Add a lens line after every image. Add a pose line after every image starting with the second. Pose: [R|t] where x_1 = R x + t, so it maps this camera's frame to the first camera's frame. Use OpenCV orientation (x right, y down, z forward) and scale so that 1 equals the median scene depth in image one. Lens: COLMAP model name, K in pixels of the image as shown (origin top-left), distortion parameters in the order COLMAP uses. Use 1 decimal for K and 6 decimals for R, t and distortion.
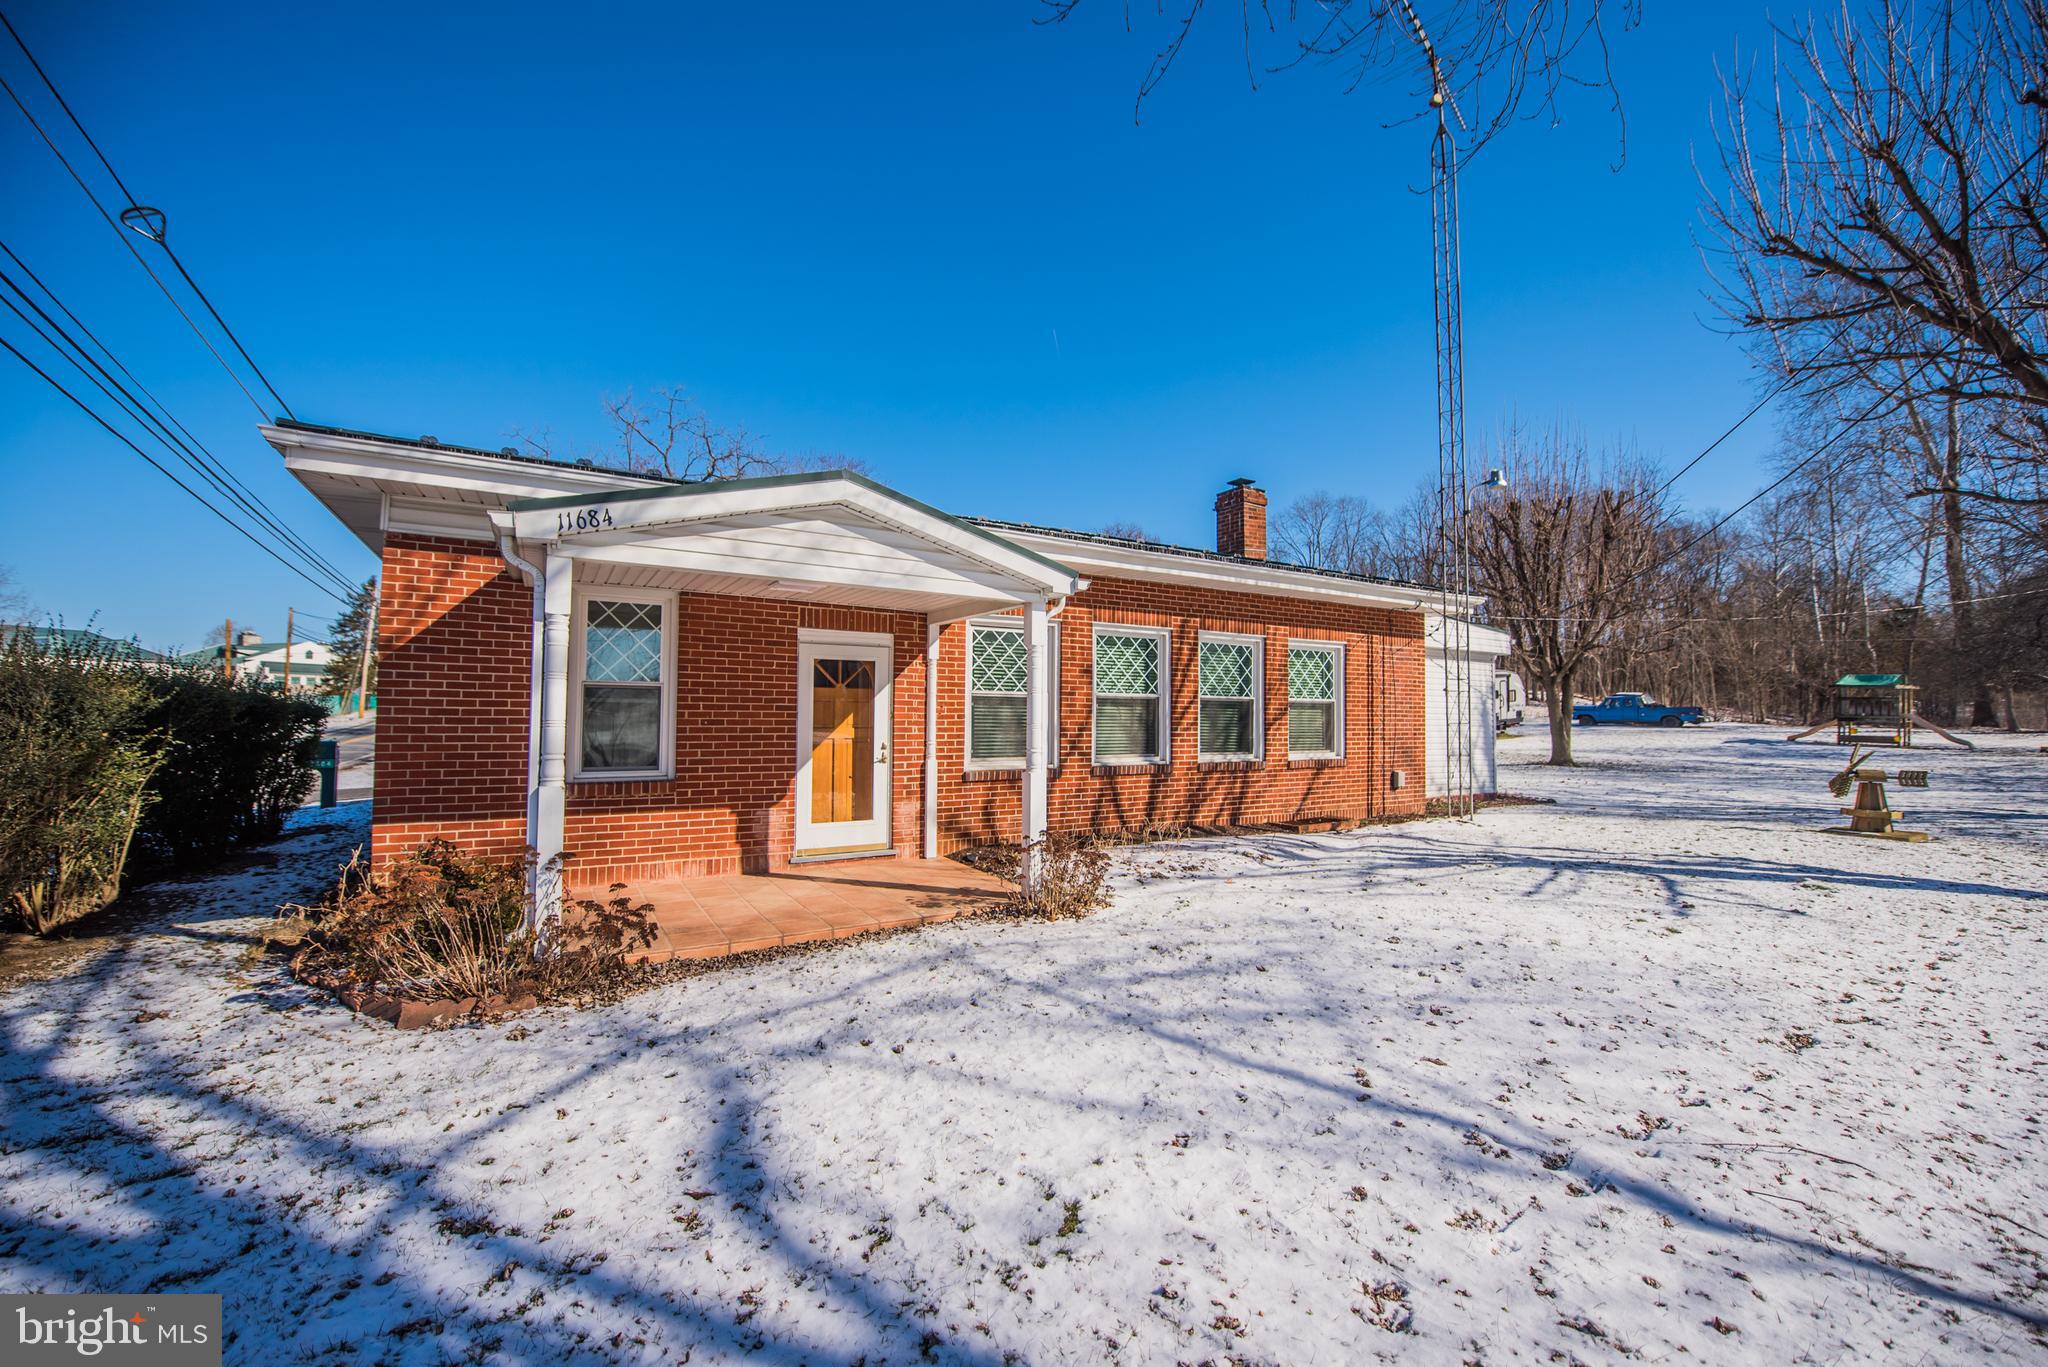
lens RADIAL K [[812.8, 0, 1018.2], [0, 812.8, 684.2], [0, 0, 1]] dist [-0.014917, -0.002129]
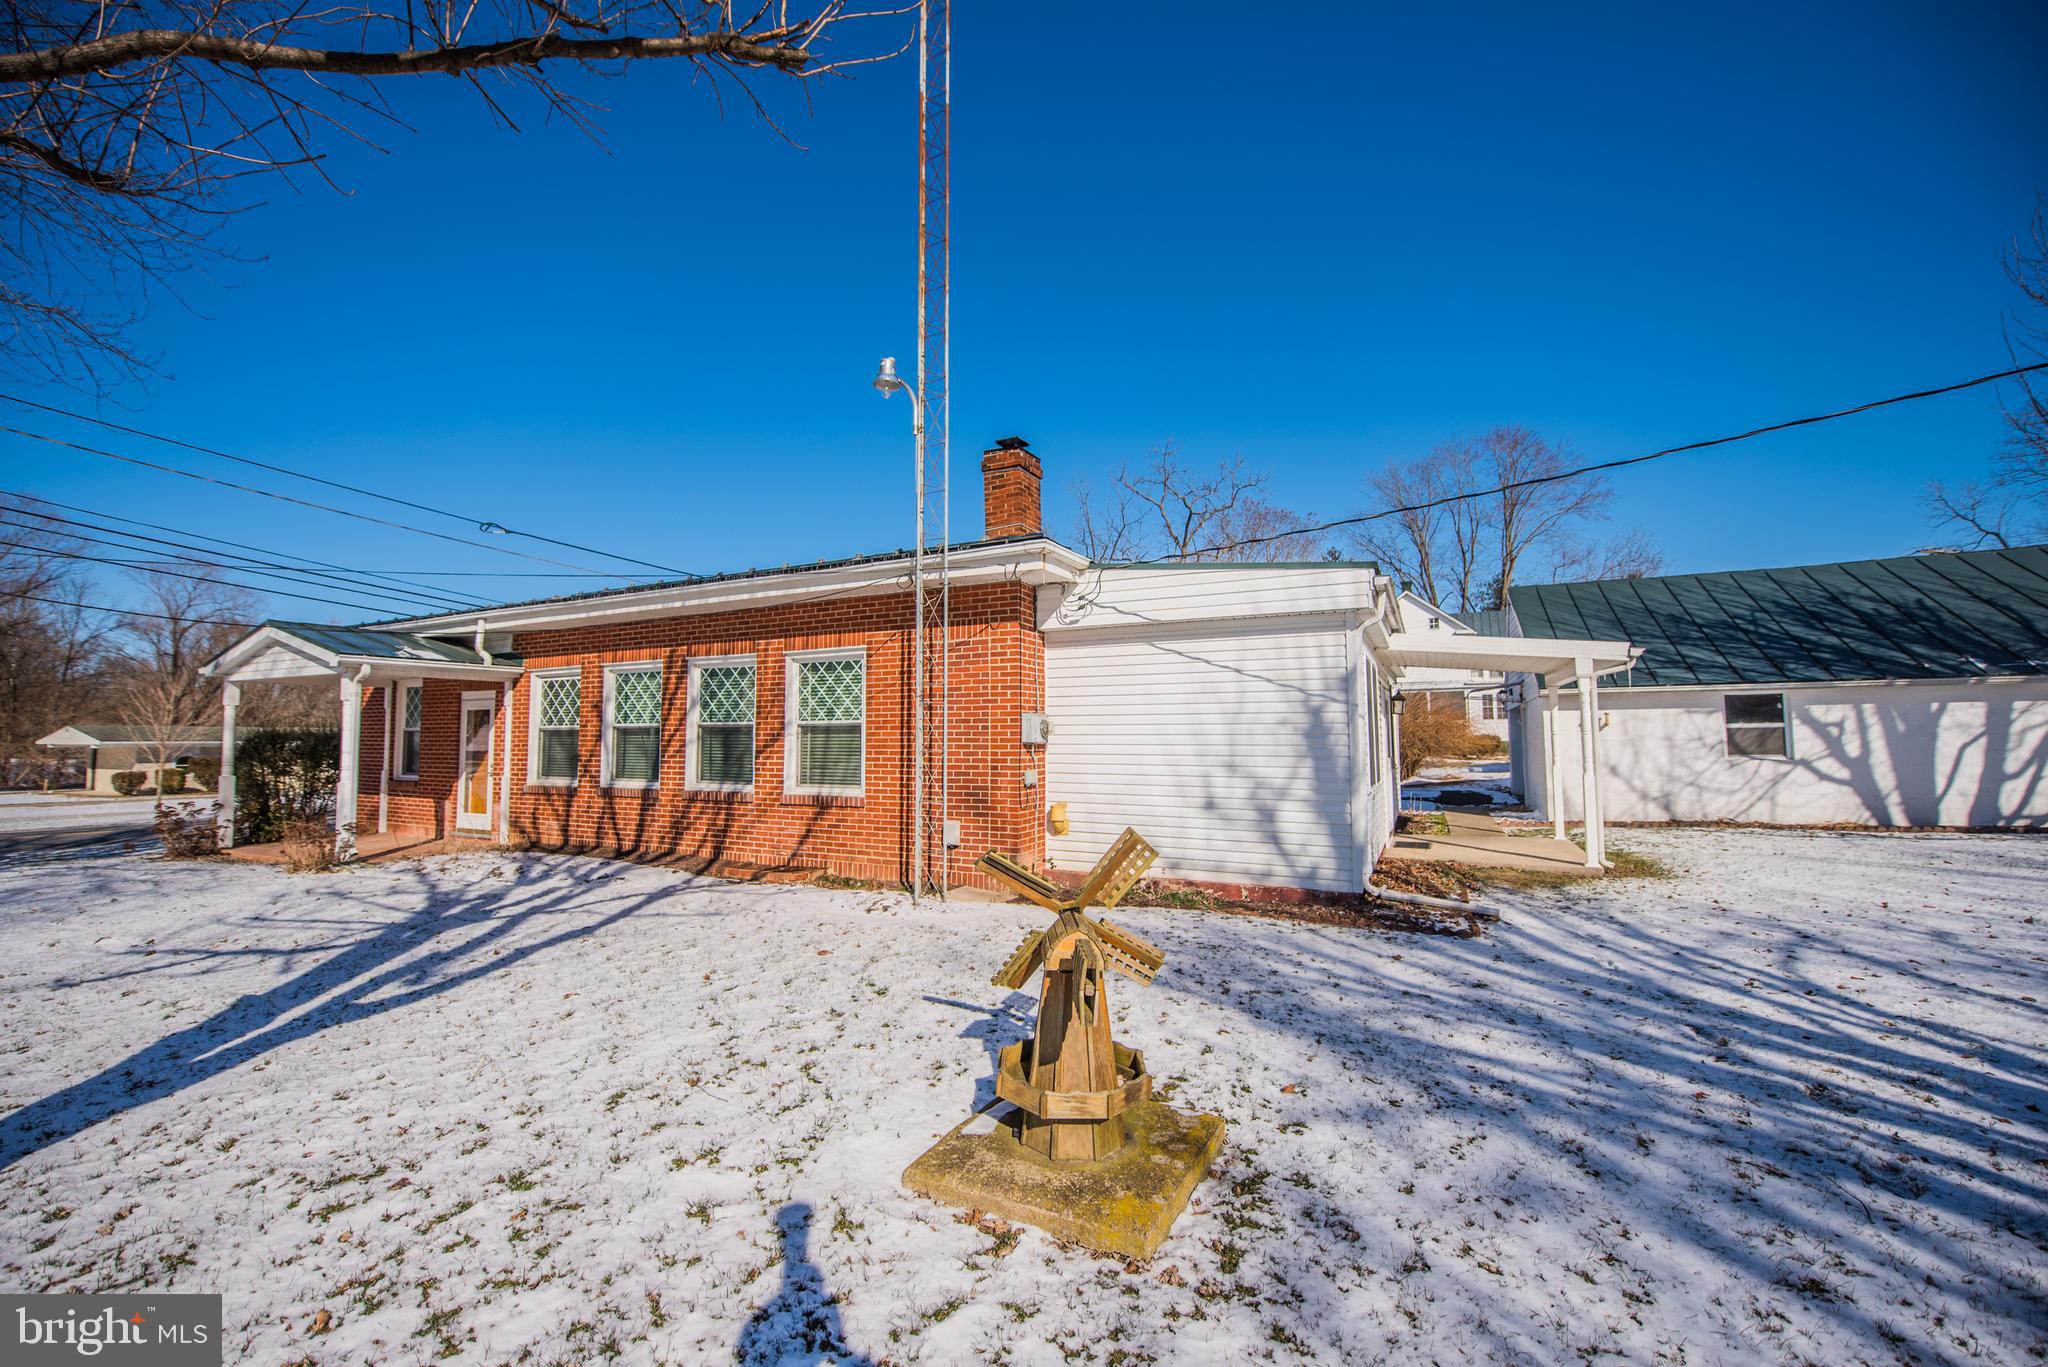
lens RADIAL K [[812.8, 0, 1021.0], [0, 812.8, 679.6], [0, 0, 1]] dist [-0.014917, -0.002129]
pose [[0.530961, -0.068458, -0.844627, 1.301947], [0.043506, 0.997619, -0.053509, 0.032365], [0.846279, -0.008335, 0.532675, 0.825993]]
